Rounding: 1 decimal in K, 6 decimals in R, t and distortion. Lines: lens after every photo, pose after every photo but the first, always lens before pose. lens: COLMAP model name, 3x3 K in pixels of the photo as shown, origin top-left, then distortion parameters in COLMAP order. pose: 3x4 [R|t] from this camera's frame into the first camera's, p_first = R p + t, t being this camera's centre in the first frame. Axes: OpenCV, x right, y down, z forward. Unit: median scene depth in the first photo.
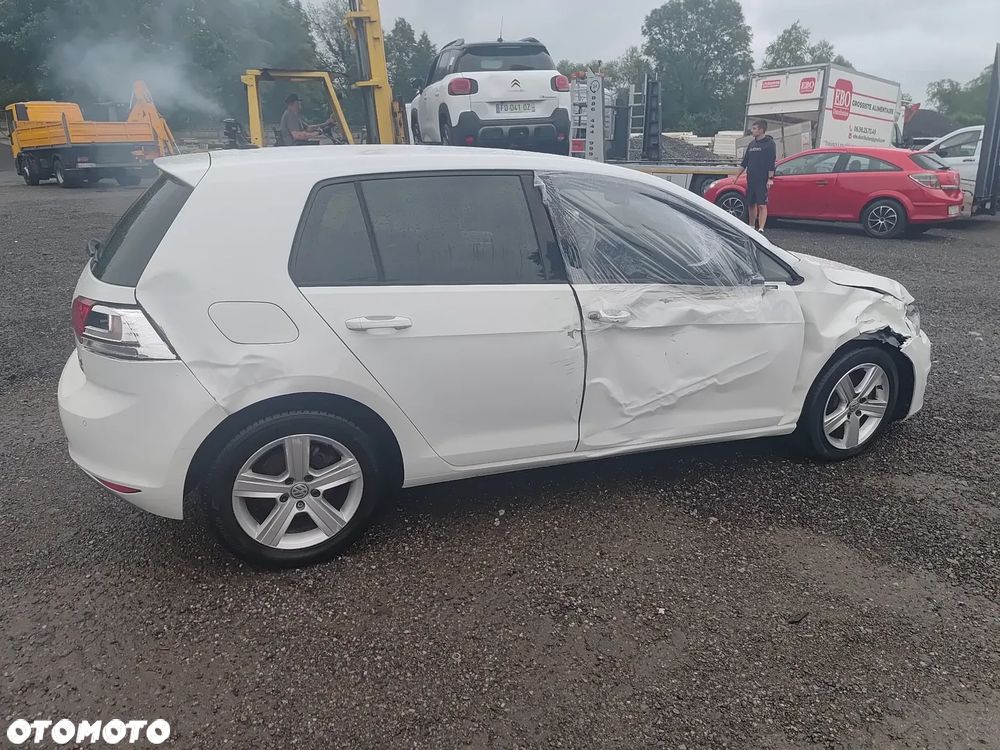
lens RADIAL K [[692.6, 0, 496.3], [0, 692.6, 372.3], [0, 0, 1]] dist [0.077245, -0.083796]
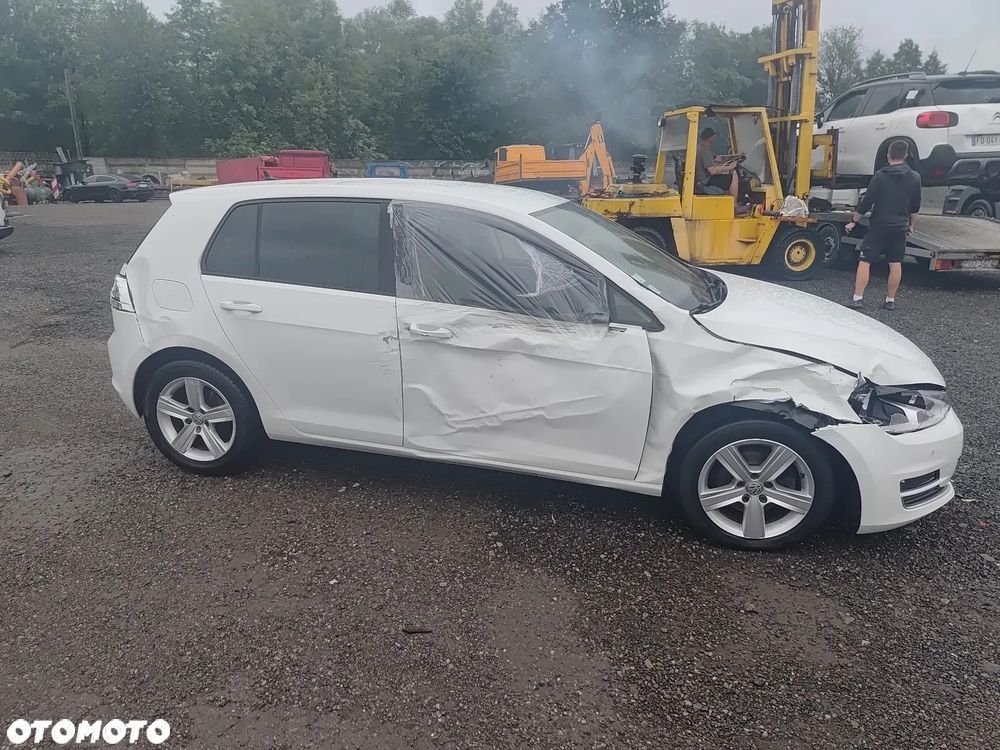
lens RADIAL K [[692.6, 0, 496.3], [0, 692.6, 372.3], [0, 0, 1]] dist [0.077245, -0.083796]
pose [[0.799035, 0.163717, -0.578567, 0.843659], [-0.189008, 0.981832, 0.016799, -0.050799], [0.570806, 0.095931, 0.815462, 0.152185]]
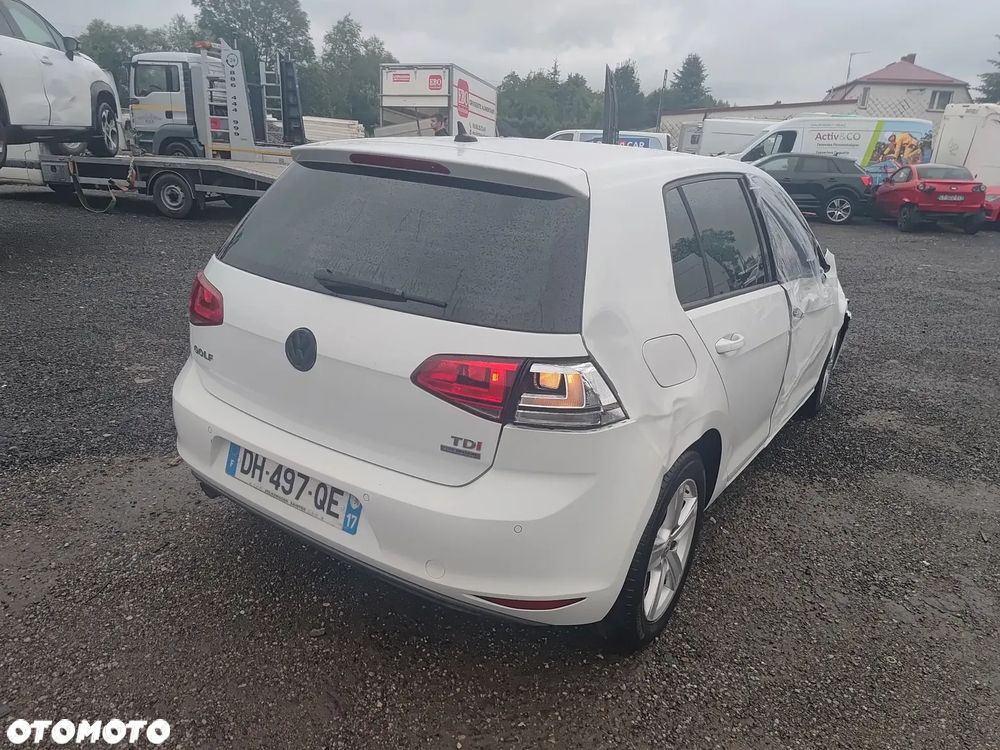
lens RADIAL K [[692.6, 0, 496.3], [0, 692.6, 372.3], [0, 0, 1]] dist [0.077245, -0.083796]
pose [[0.829345, -0.137447, 0.541567, -0.755095], [0.125727, 0.990321, 0.058802, -0.102113], [-0.544407, 0.019323, 0.838598, 0.322982]]
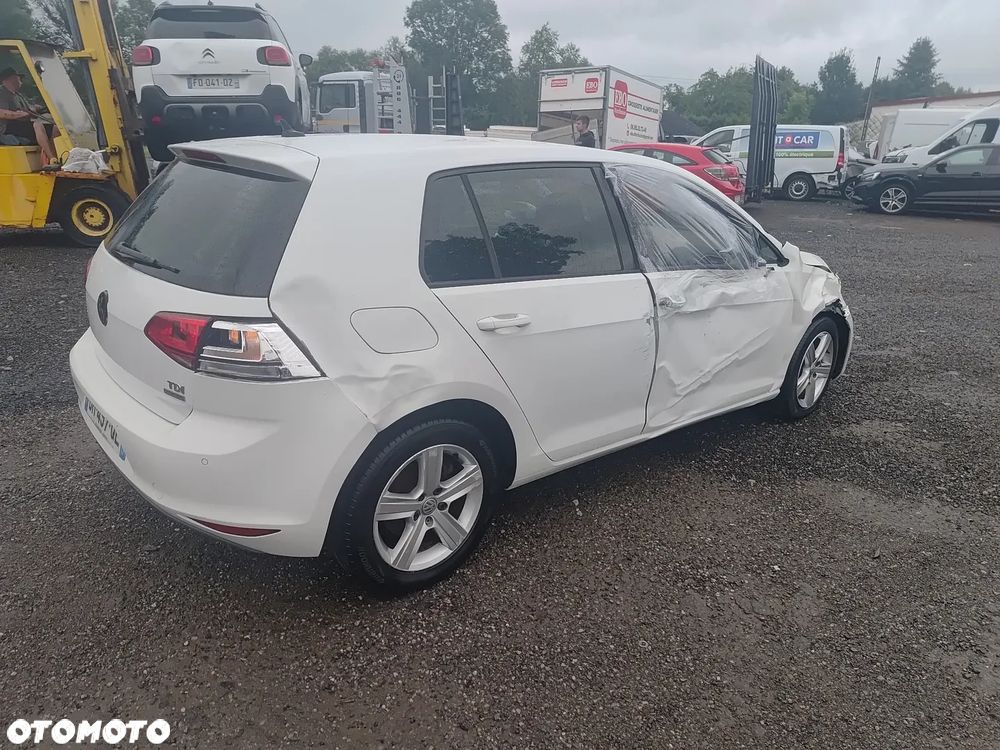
lens RADIAL K [[692.6, 0, 496.3], [0, 692.6, 372.3], [0, 0, 1]] dist [0.077245, -0.083796]
pose [[0.949154, -0.084453, 0.303271, -0.390036], [0.080631, 0.996427, 0.025127, -0.021225], [-0.304310, 0.000604, 0.952573, 0.070761]]
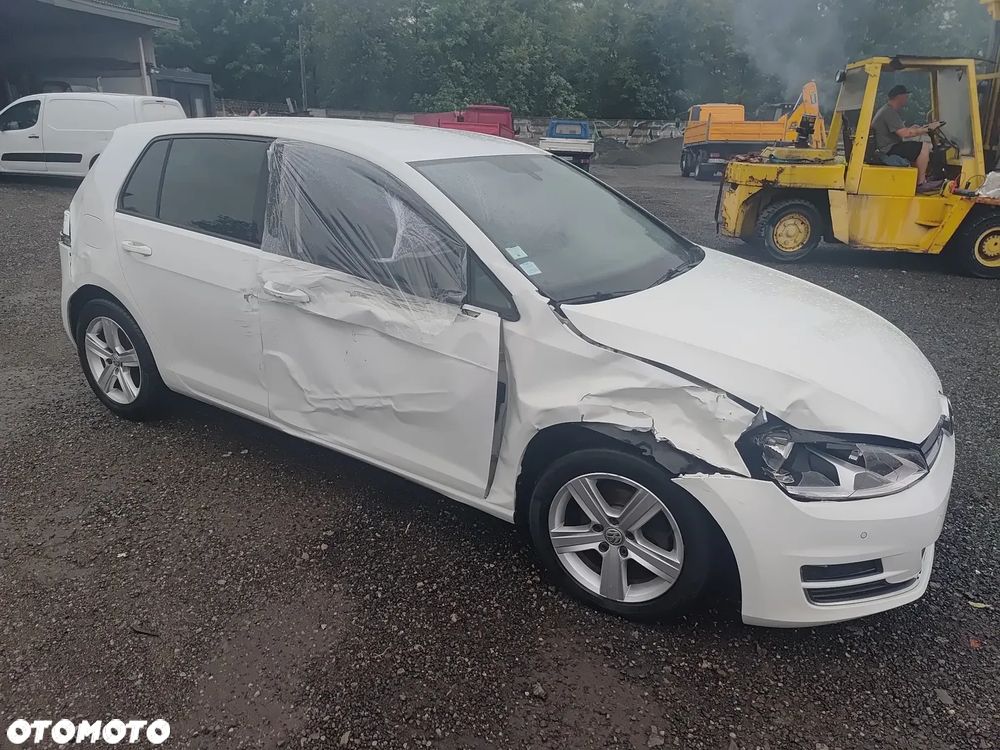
lens RADIAL K [[692.6, 0, 496.3], [0, 692.6, 372.3], [0, 0, 1]] dist [0.077245, -0.083796]
pose [[0.594732, 0.281389, -0.753070, 1.031589], [-0.285173, 0.949669, 0.129636, -0.171840], [0.751645, 0.137657, 0.645043, 0.564911]]
